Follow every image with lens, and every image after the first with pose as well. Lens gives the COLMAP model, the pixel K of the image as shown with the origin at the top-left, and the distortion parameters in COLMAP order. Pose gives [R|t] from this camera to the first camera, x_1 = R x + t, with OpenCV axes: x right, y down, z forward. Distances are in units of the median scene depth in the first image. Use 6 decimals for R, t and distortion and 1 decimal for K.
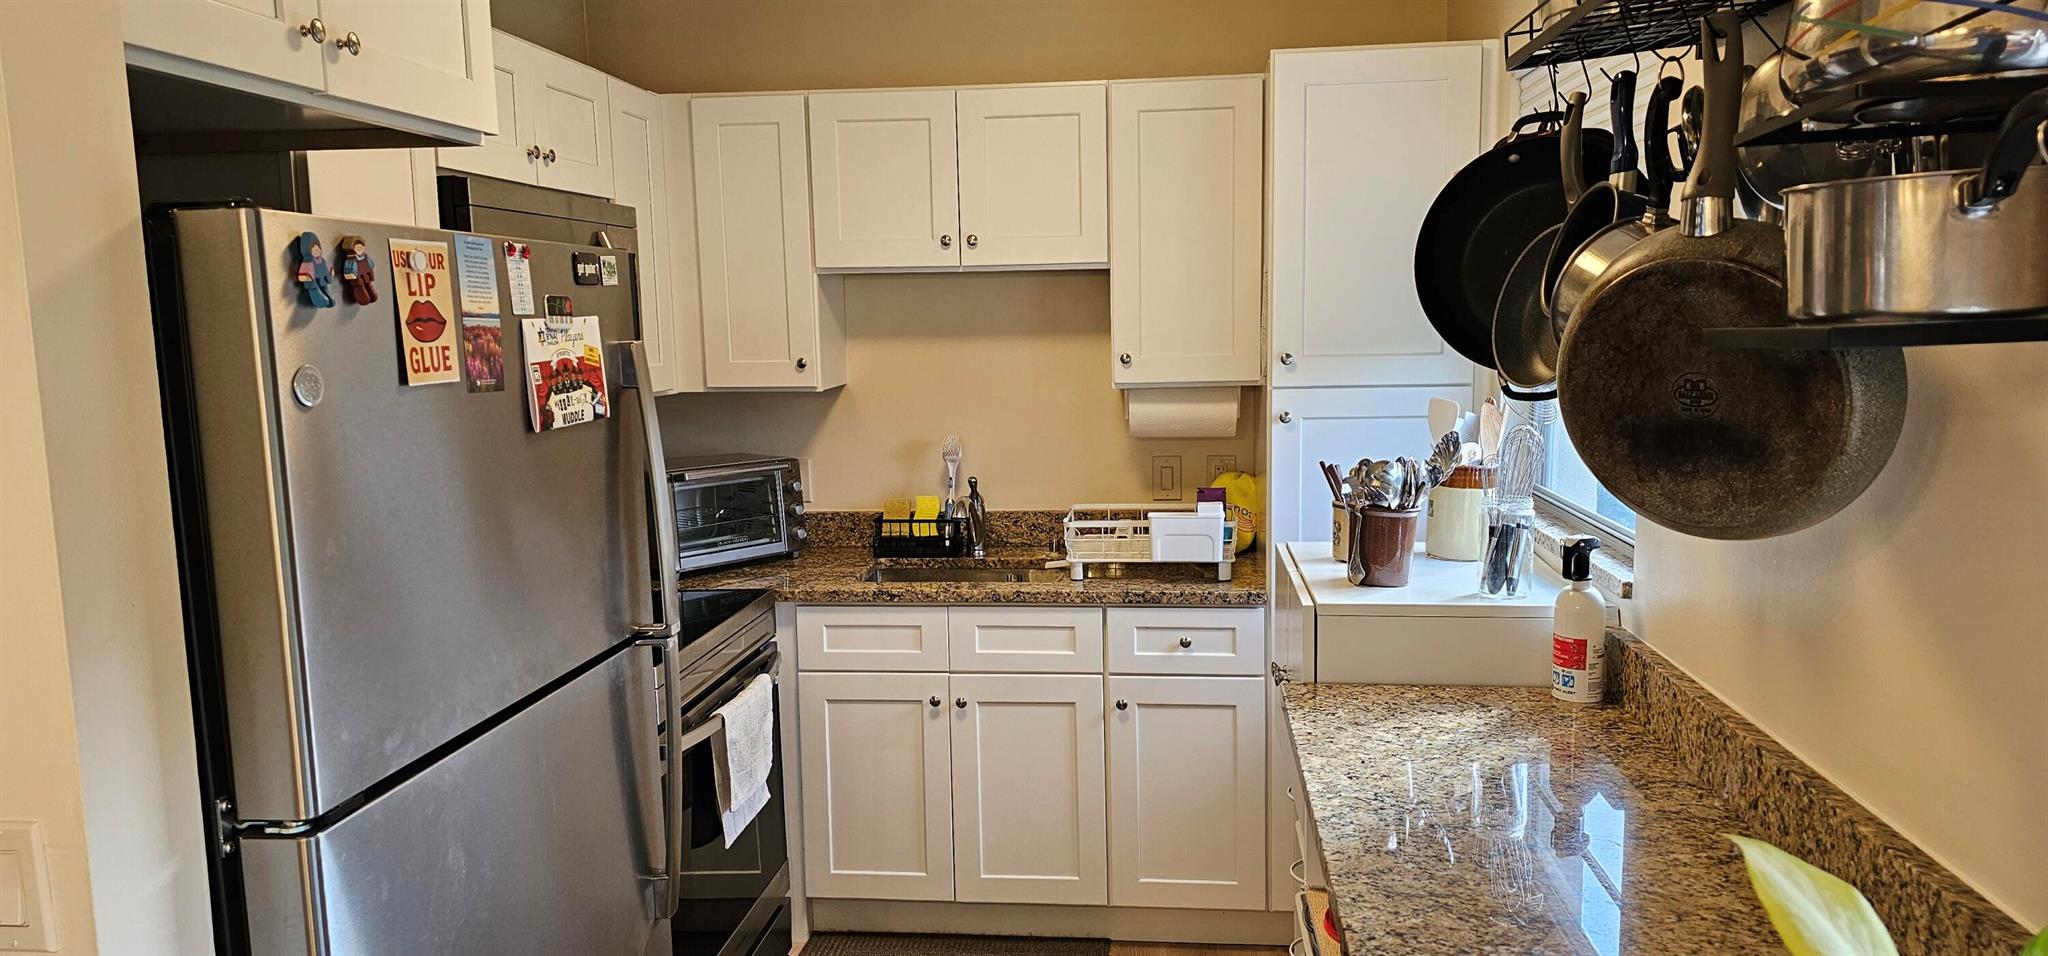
lens RADIAL K [[1368.1, 0, 1014.7], [0, 1368.1, 486.3], [0, 0, 1]] dist [0.072739, -0.059581]
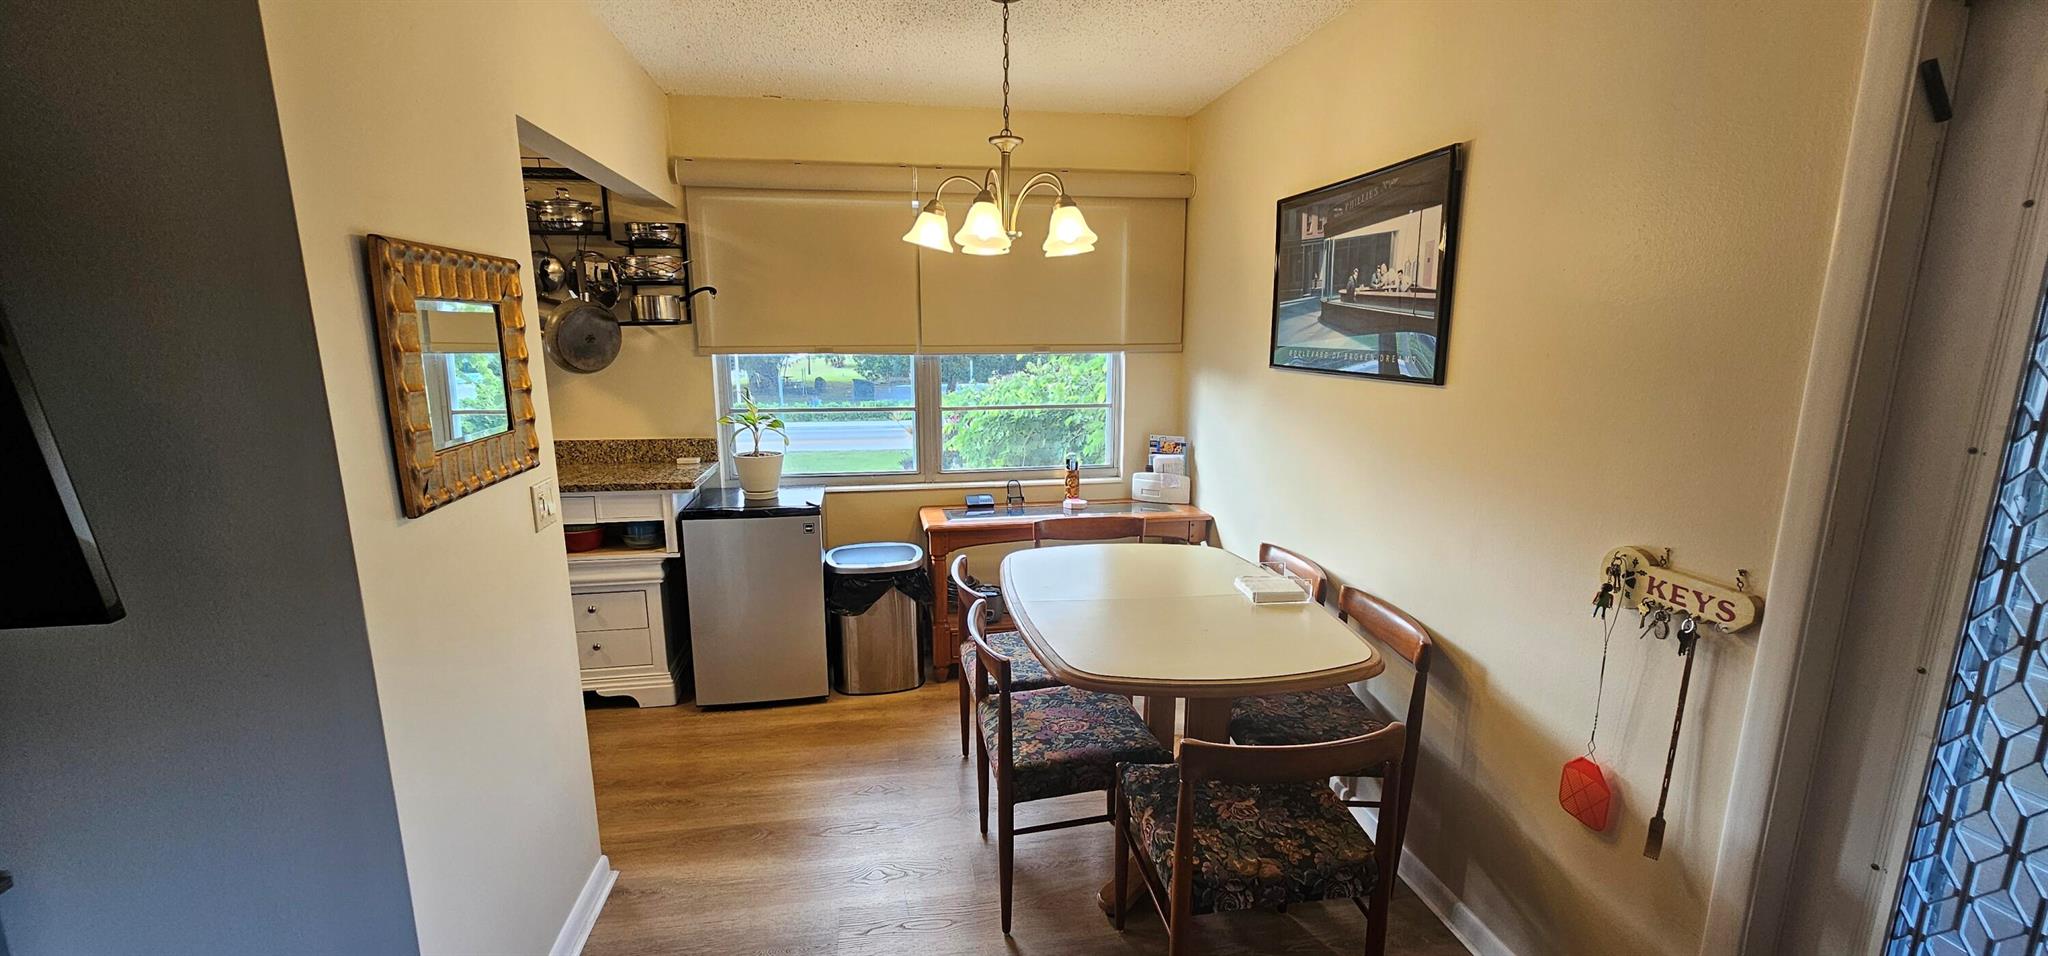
lens RADIAL K [[837.0, 0, 1028.9], [0, 837.0, 504.2], [0, 0, 1]] dist [0.000805, 0.000265]
pose [[-0.281406, -0.182217, 0.942129, -1.359873], [0.131921, 0.965137, 0.226070, 0.012486], [-0.950478, 0.187904, -0.247557, 0.245872]]
